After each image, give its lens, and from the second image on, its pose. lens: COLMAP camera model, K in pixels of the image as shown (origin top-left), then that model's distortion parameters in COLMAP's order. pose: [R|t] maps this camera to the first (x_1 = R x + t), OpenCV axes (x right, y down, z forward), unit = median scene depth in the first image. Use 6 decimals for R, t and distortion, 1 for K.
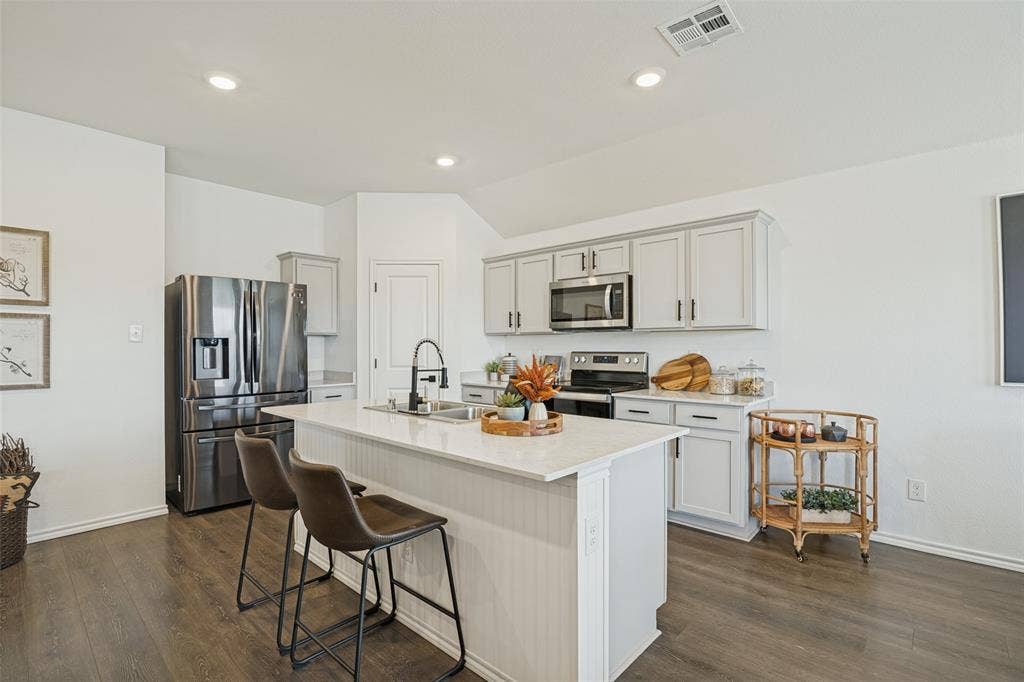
lens RADIAL K [[481.1, 0, 504.0], [0, 481.1, 343.5], [0, 0, 1]] dist [-0.002191, -0.000193]
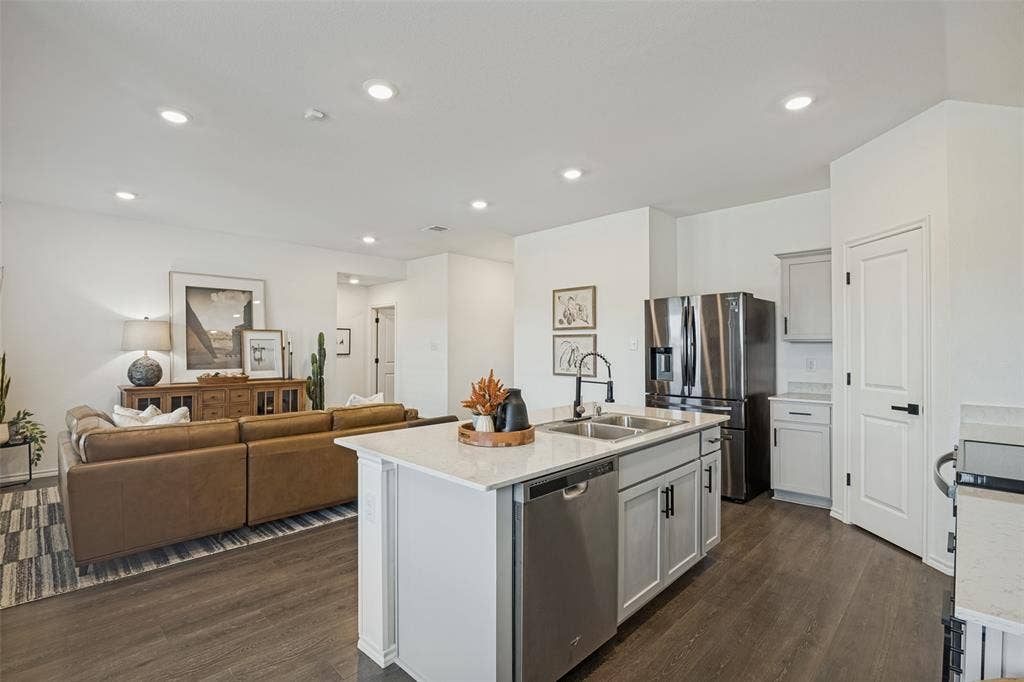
lens RADIAL K [[481.1, 0, 503.2], [0, 481.1, 345.1], [0, 0, 1]] dist [-0.002191, -0.000193]
pose [[-0.025989, -0.001626, -0.999661, 0.769126], [0.005034, 0.999986, -0.001757, -0.020258], [0.999650, -0.005078, -0.025981, 0.726777]]
